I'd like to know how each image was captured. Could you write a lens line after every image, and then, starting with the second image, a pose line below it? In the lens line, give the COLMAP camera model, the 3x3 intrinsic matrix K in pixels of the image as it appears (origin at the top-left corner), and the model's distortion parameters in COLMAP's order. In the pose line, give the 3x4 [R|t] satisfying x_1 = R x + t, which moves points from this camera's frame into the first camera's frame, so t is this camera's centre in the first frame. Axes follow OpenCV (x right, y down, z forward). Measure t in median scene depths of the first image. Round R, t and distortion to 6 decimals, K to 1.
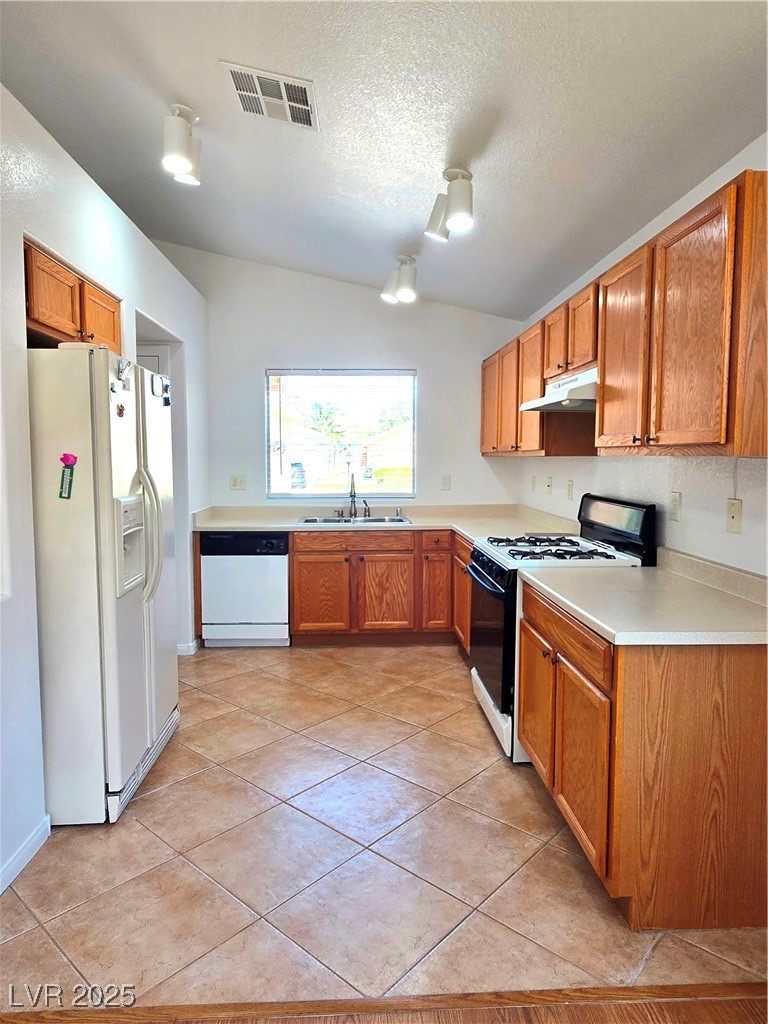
lens RADIAL K [[639.8, 0, 378.5], [0, 639.8, 509.5], [0, 0, 1]] dist [0.007336, -0.004340]
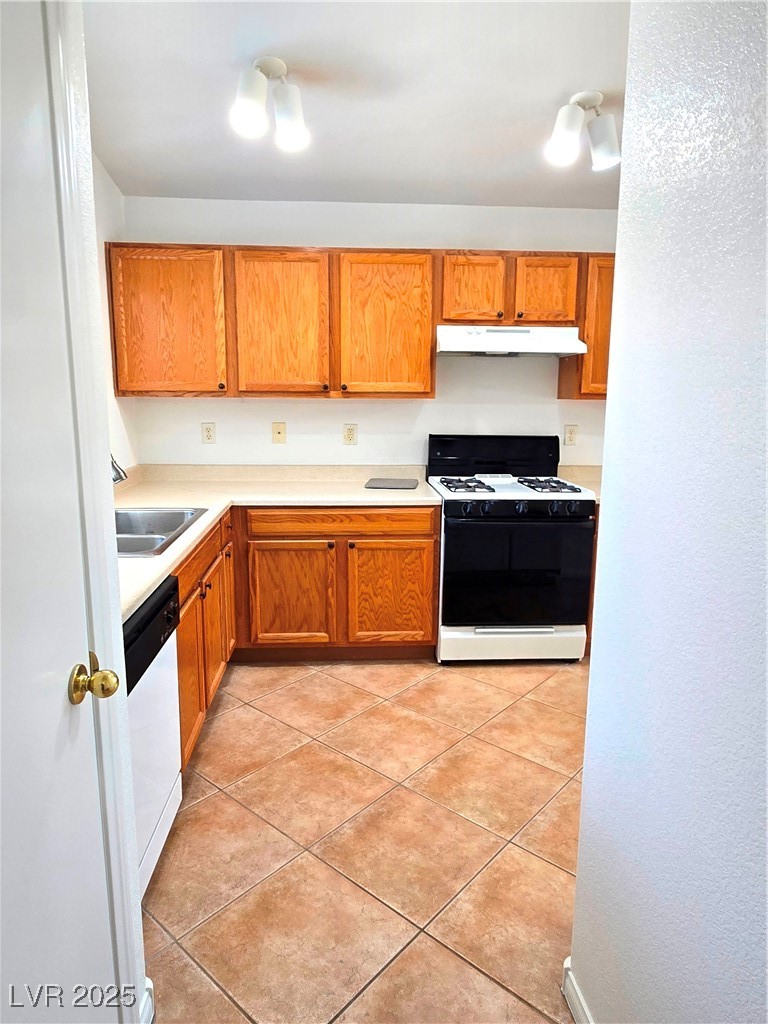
lens RADIAL K [[639.8, 0, 380.3], [0, 639.8, 505.9], [0, 0, 1]] dist [0.007336, -0.004340]
pose [[-0.014724, -0.175198, 0.984423, -0.735976], [0.076757, 0.981427, 0.175813, -0.101747], [-0.996941, 0.078150, -0.001003, 1.097794]]
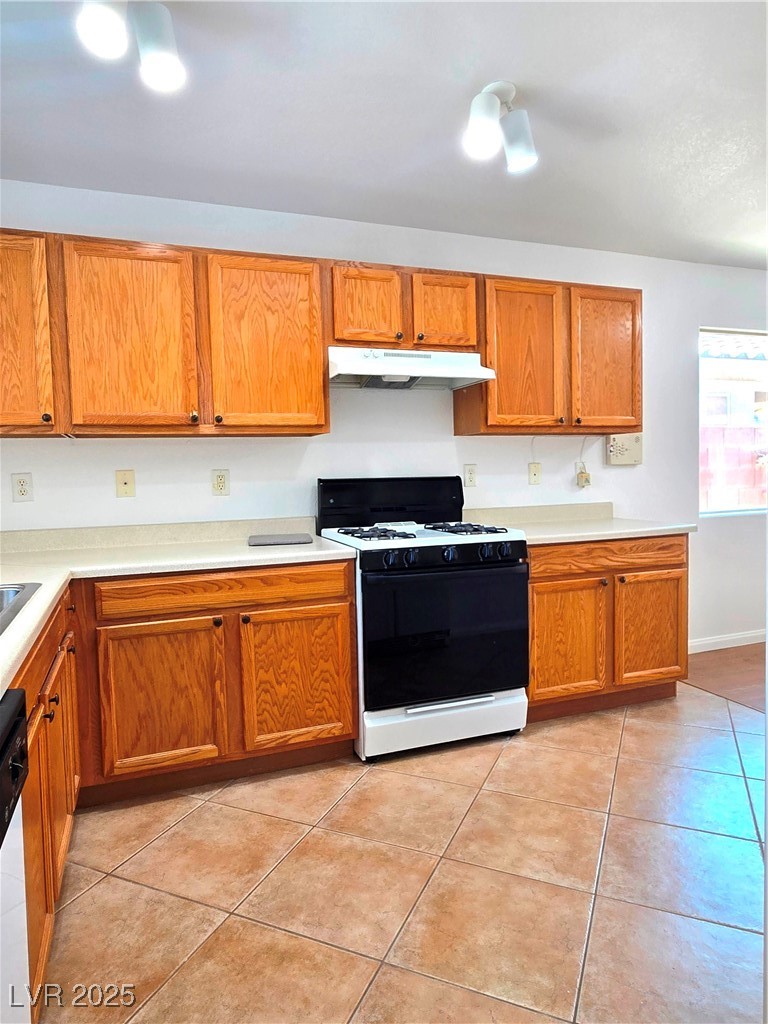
lens RADIAL K [[639.8, 0, 380.4], [0, 639.8, 505.7], [0, 0, 1]] dist [0.007336, -0.004340]
pose [[-0.310222, -0.048470, 0.949428, -0.540453], [0.102738, 0.991141, 0.084168, -0.054028], [-0.945096, 0.123653, -0.302494, 1.198505]]
